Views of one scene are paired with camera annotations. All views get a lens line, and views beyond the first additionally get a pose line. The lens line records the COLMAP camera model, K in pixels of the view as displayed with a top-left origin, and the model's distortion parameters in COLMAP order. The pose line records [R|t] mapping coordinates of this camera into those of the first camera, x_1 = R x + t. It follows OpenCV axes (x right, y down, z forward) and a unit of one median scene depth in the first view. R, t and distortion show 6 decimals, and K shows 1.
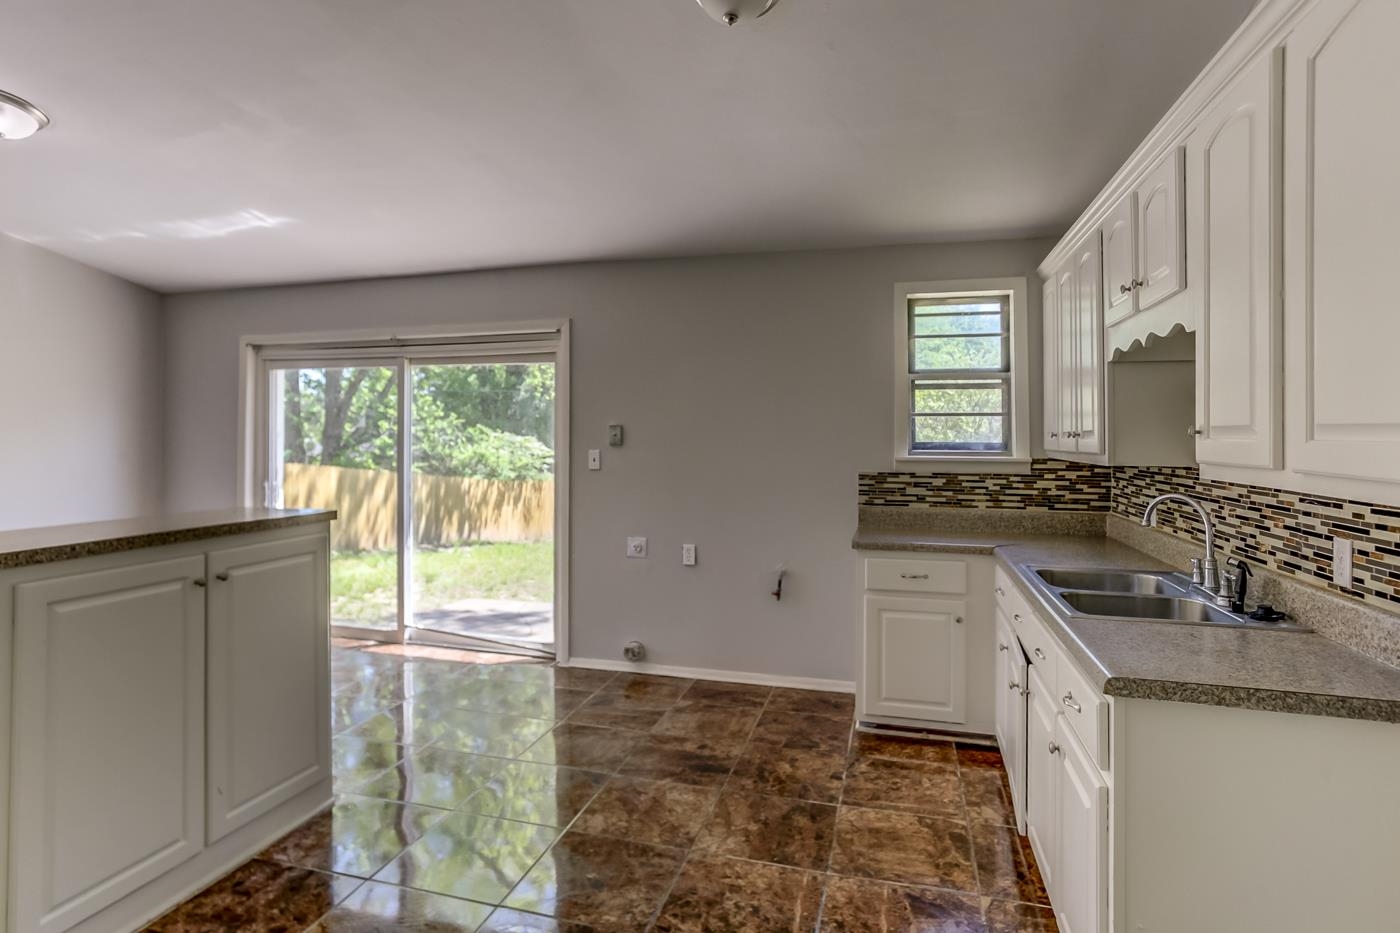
lens RADIAL K [[771.2, 0, 682.9], [0, 771.2, 429.6], [0, 0, 1]] dist [-0.050195, 0.028744]
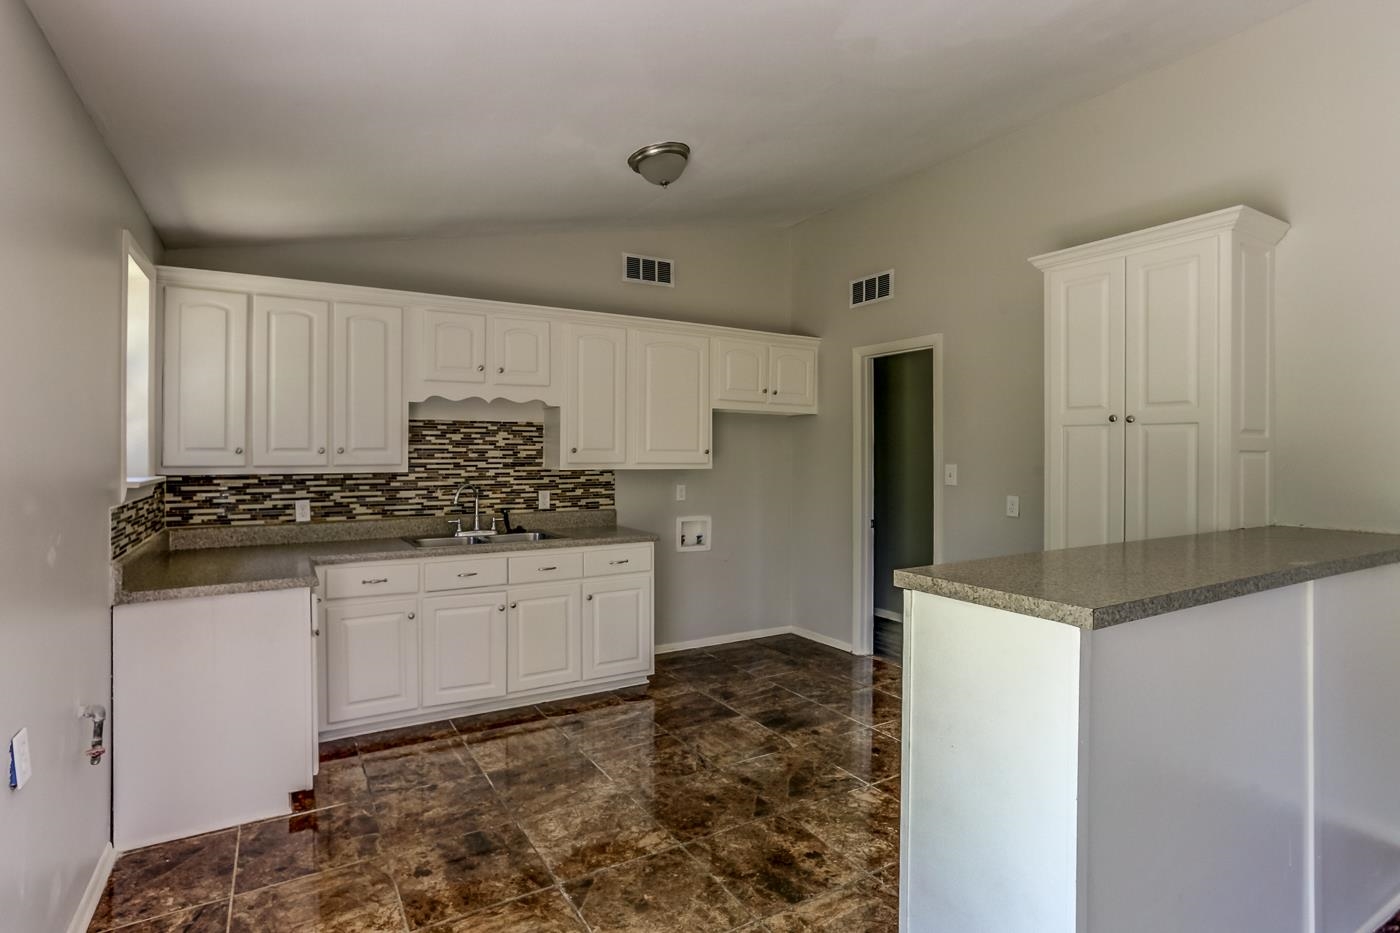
lens RADIAL K [[690.6, 0, 700.0], [0, 690.6, 466.5], [0, 0, 1]] dist [-0.079599, 0.059575]
pose [[-0.746157, -0.018578, 0.665511, -0.632461], [-0.008587, 0.999796, 0.018283, 0.006691], [-0.665715, 0.007927, -0.746164, 1.372710]]
